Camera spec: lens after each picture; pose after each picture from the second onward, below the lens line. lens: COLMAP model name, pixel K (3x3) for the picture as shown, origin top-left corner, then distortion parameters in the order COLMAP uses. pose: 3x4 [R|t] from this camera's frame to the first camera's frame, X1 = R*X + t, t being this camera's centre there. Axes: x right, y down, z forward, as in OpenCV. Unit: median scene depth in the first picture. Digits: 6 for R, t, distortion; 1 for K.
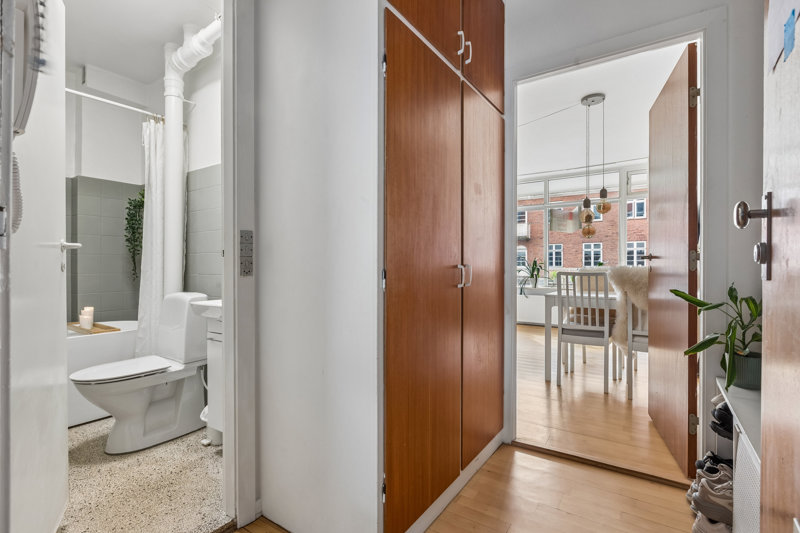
lens RADIAL K [[372.7, 0, 388.1], [0, 372.7, 267.9], [0, 0, 1]] dist [0.001483, -0.000611]
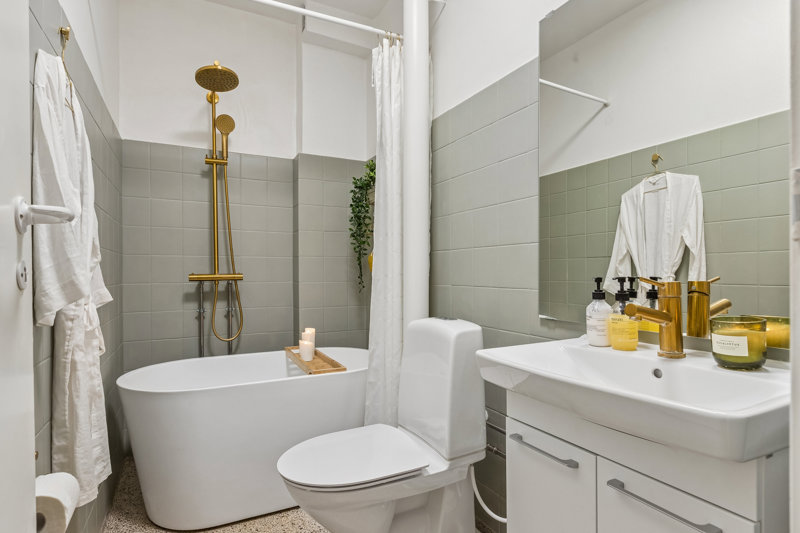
lens RADIAL K [[424.2, 0, 402.7], [0, 424.2, 269.2], [0, 0, 1]] dist [-0.042502, -0.000356]
pose [[0.887328, -0.008698, -0.461056, -0.273459], [0.007940, 0.999962, -0.003584, -0.006596], [0.461070, -0.000481, 0.887364, 0.369807]]
